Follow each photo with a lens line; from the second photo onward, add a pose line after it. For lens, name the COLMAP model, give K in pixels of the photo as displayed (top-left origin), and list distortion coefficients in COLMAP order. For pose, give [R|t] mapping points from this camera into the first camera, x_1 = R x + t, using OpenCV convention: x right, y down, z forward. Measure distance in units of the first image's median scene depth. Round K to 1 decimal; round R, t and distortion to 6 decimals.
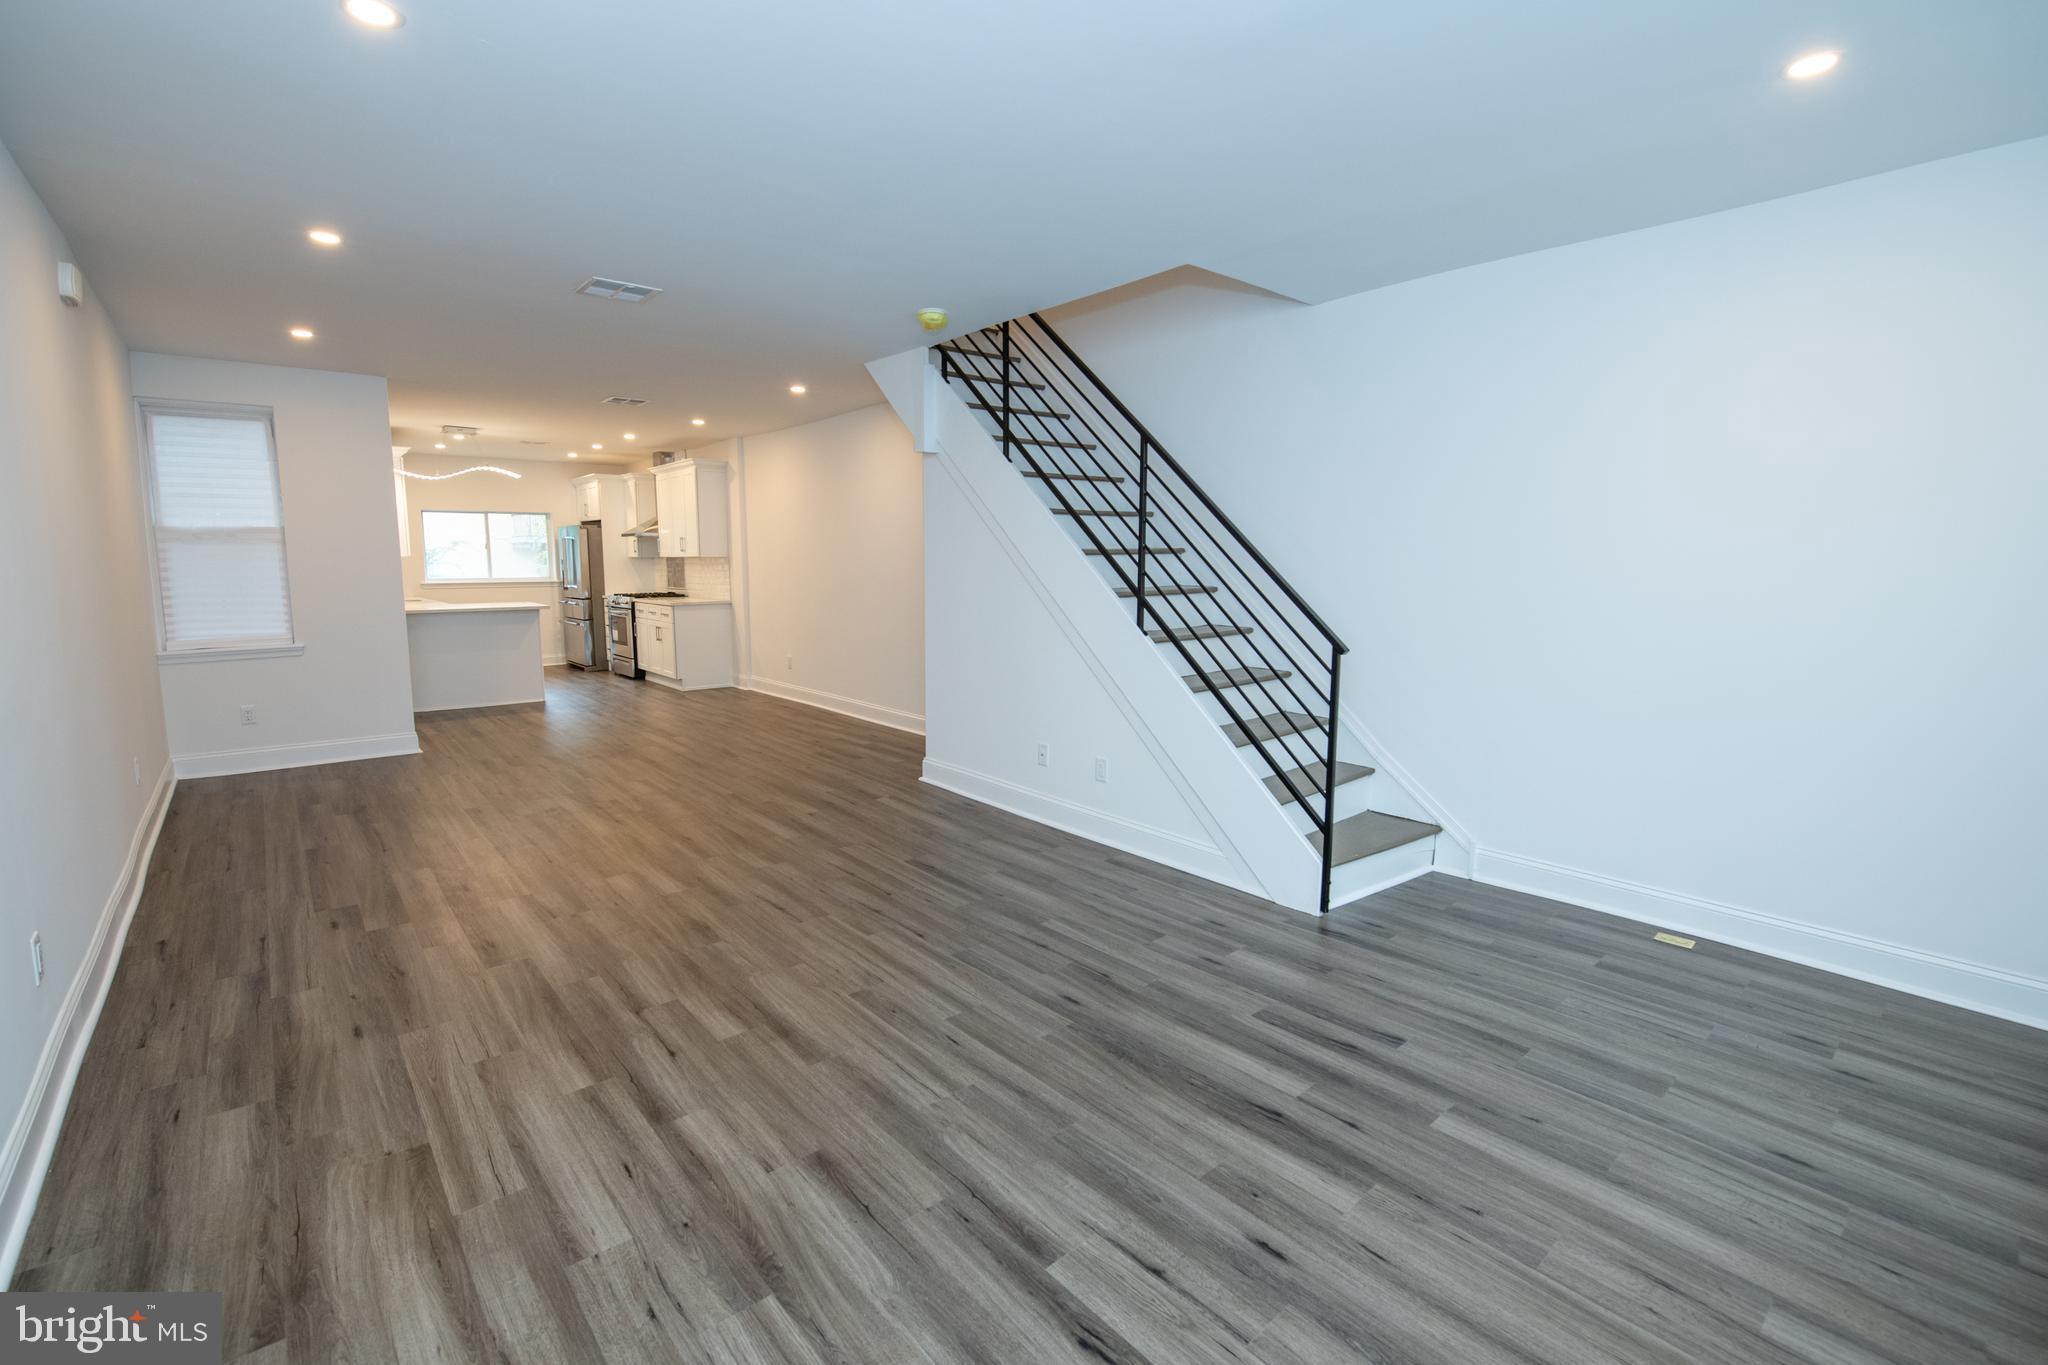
lens RADIAL K [[838.9, 0, 1008.1], [0, 838.9, 678.8], [0, 0, 1]] dist [-0.017297, -0.002509]
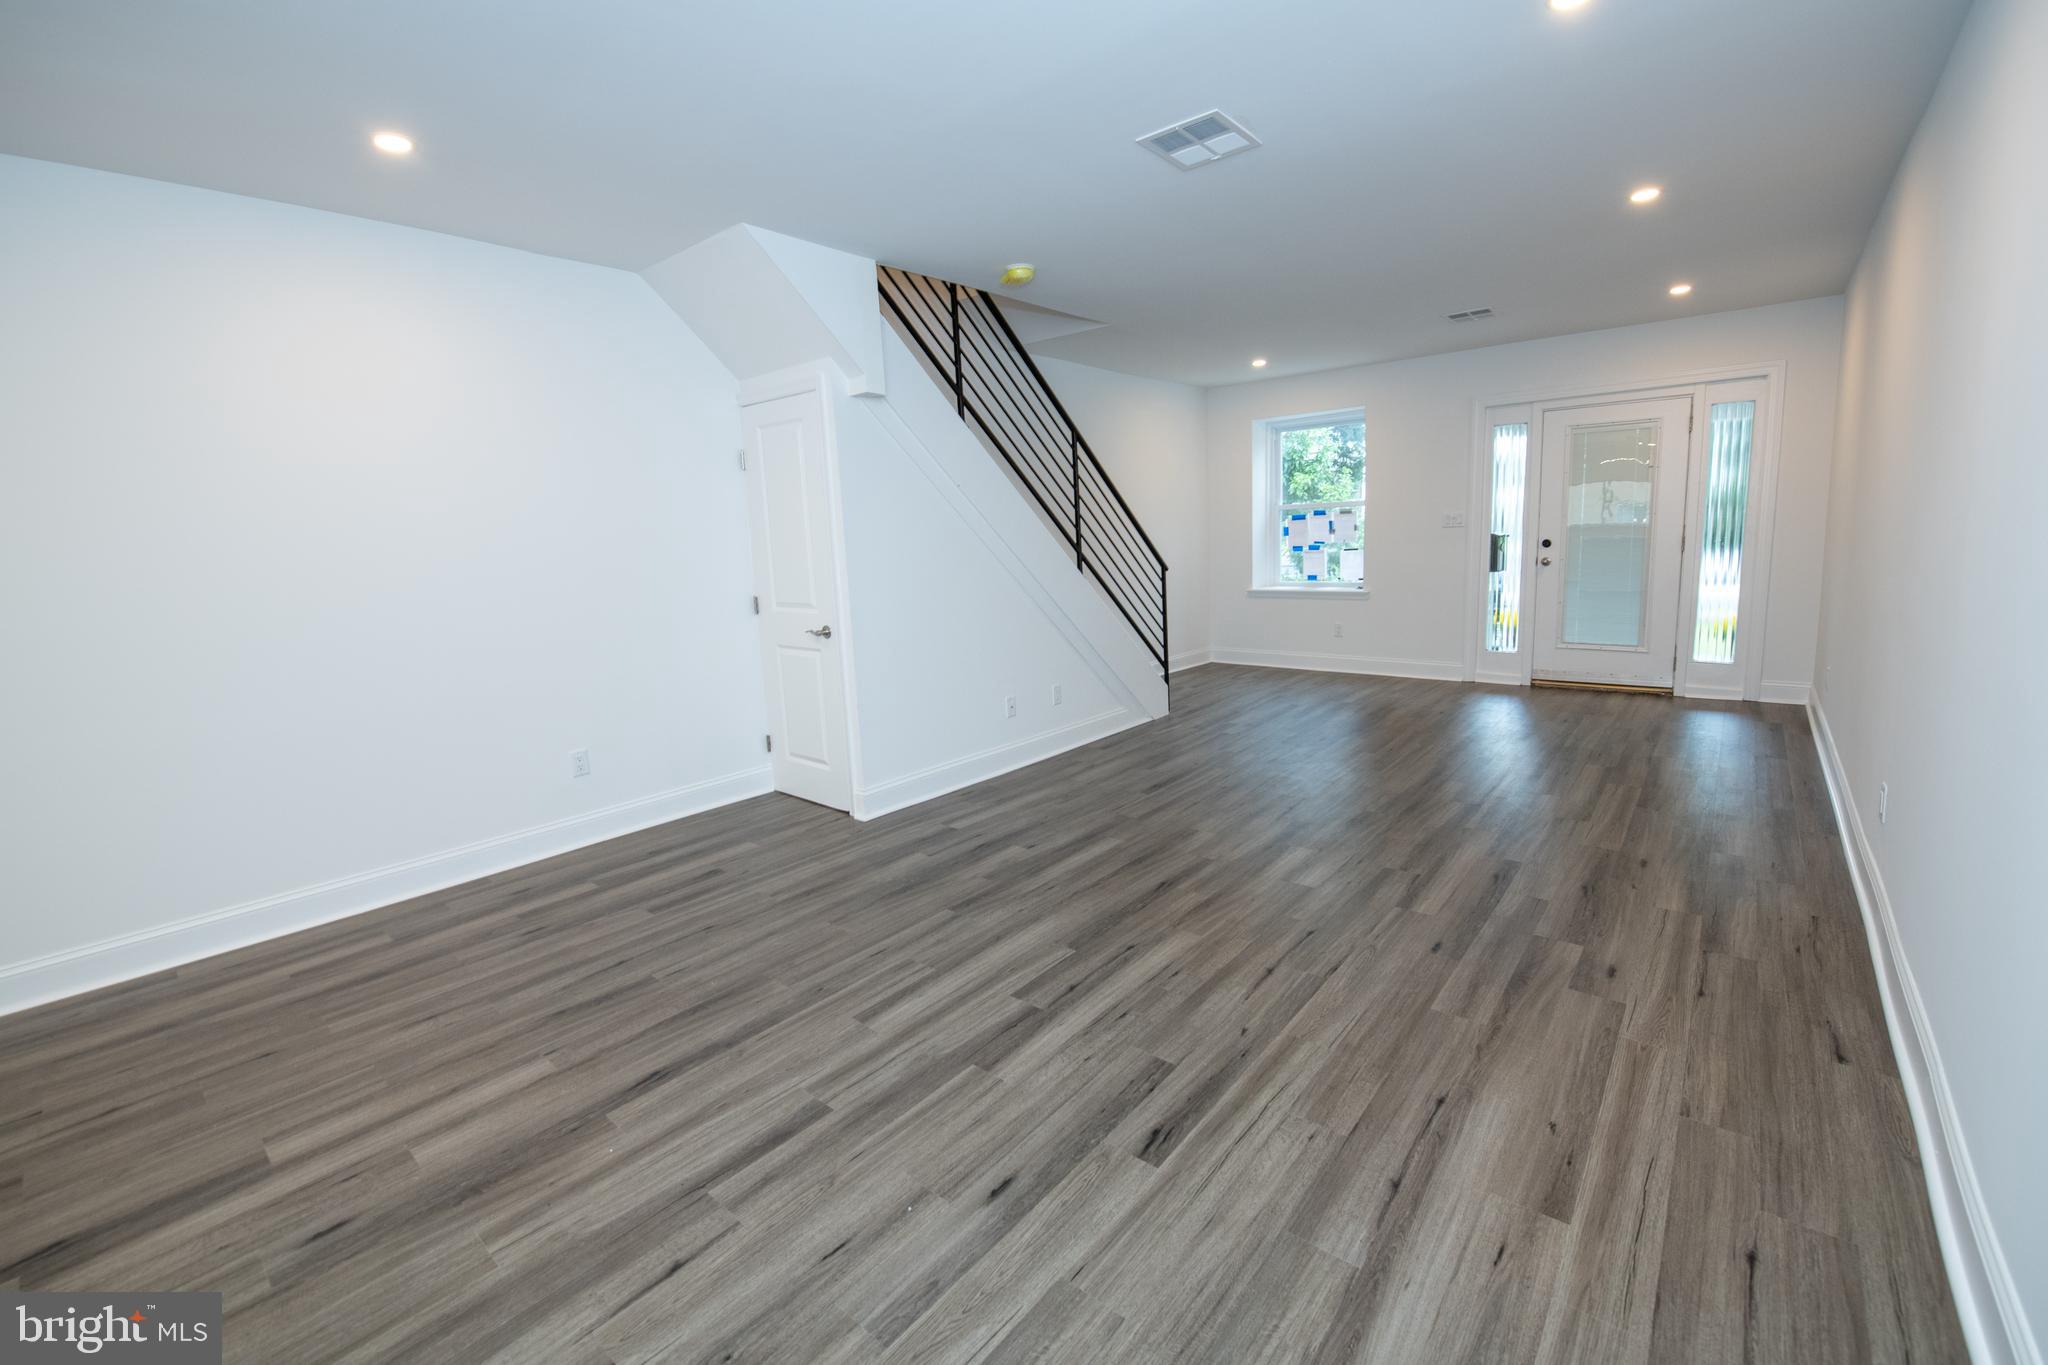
lens RADIAL K [[838.9, 0, 1009.6], [0, 838.9, 677.7], [0, 0, 1]] dist [-0.017297, -0.002509]
pose [[-0.120211, -0.170419, 0.978012, -1.201748], [0.180216, 0.965041, 0.190310, -0.182241], [-0.976254, 0.199131, -0.085297, 1.285578]]
